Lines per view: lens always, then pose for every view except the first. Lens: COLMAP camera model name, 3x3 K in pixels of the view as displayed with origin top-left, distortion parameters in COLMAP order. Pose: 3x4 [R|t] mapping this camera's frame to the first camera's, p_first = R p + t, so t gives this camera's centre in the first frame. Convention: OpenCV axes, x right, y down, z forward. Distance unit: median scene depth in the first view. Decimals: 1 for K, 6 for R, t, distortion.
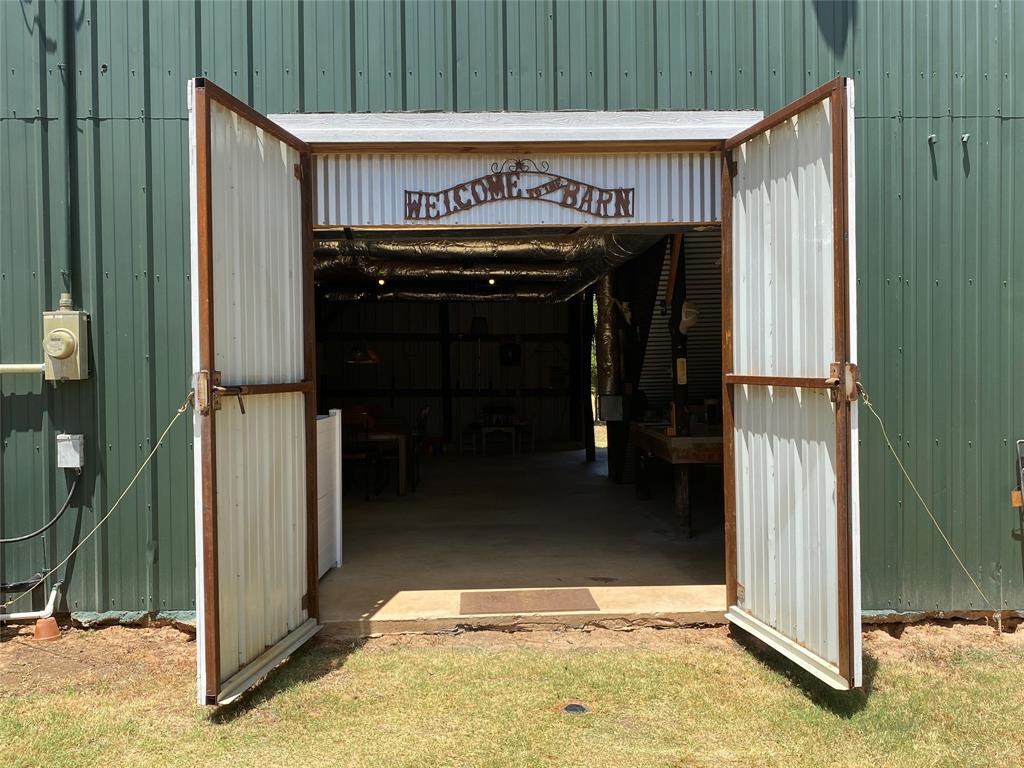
lens RADIAL K [[882.1, 0, 518.9], [0, 882.1, 380.6], [0, 0, 1]] dist [0.026623, -0.000593]
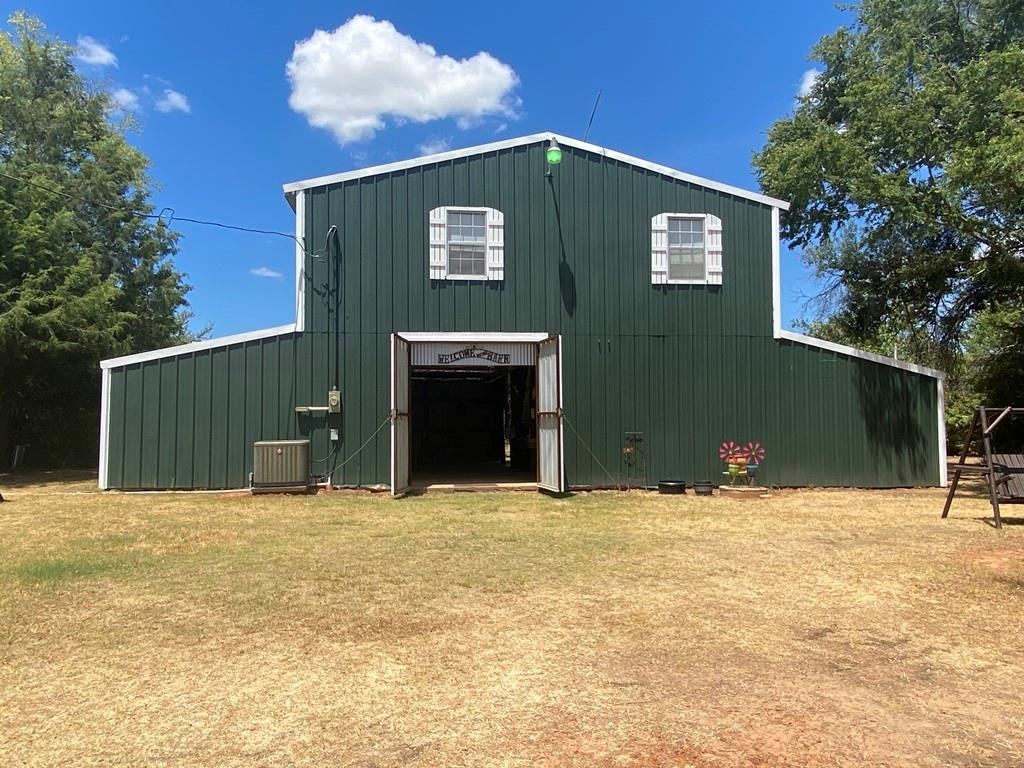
lens RADIAL K [[762.1, 0, 514.1], [0, 762.1, 381.7], [0, 0, 1]] dist [0.047624, -0.013887]
pose [[0.996892, 0.009980, 0.078145, -0.072501], [-0.004337, 0.997391, -0.072055, 0.084256], [-0.078661, 0.071492, 0.994335, -1.822142]]
